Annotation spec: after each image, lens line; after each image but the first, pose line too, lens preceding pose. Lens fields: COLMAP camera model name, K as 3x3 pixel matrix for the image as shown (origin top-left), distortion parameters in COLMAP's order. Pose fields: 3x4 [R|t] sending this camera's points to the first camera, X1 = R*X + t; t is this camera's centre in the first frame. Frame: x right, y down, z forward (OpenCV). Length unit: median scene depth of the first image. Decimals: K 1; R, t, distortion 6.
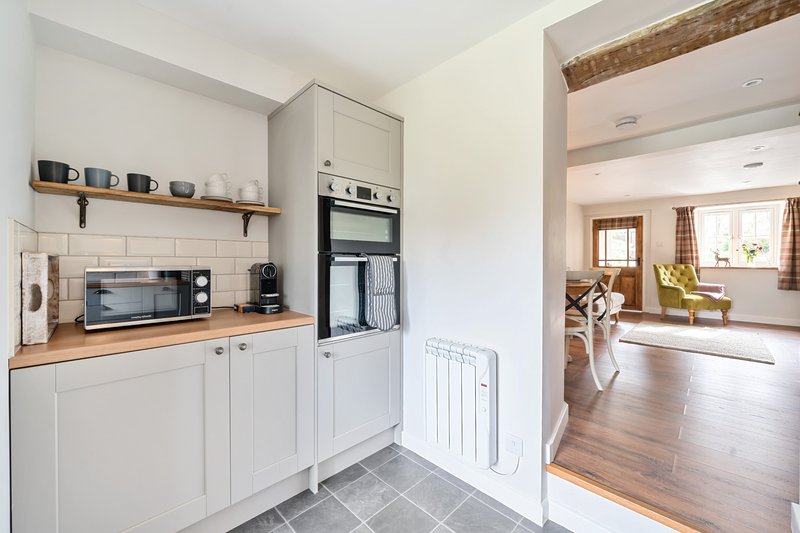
lens RADIAL K [[313.0, 0, 403.2], [0, 313.0, 261.5], [0, 0, 1]] dist [-0.010607, -0.000045]
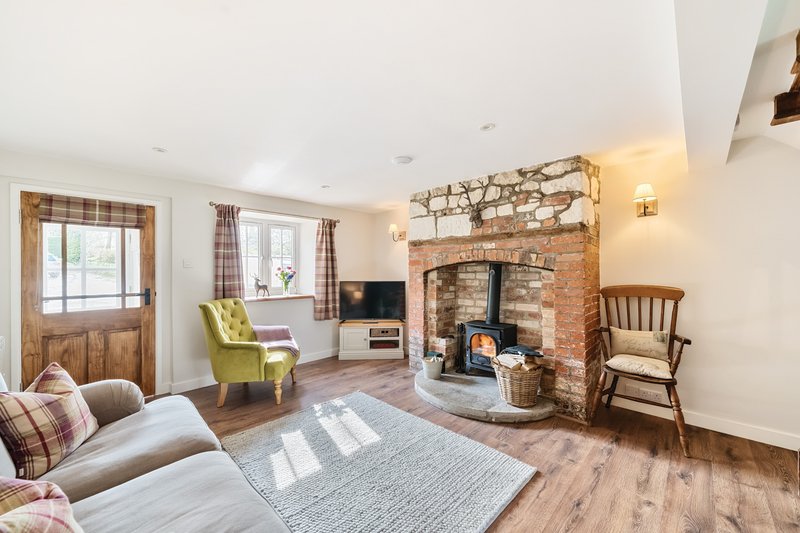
lens RADIAL K [[313.0, 0, 397.6], [0, 313.0, 268.5], [0, 0, 1]] dist [-0.010607, -0.000045]
pose [[-0.015526, 0.006211, 0.999860, 0.294139], [0.006457, 0.999960, -0.006112, -0.045932], [-0.999859, 0.006362, -0.015565, 0.703961]]
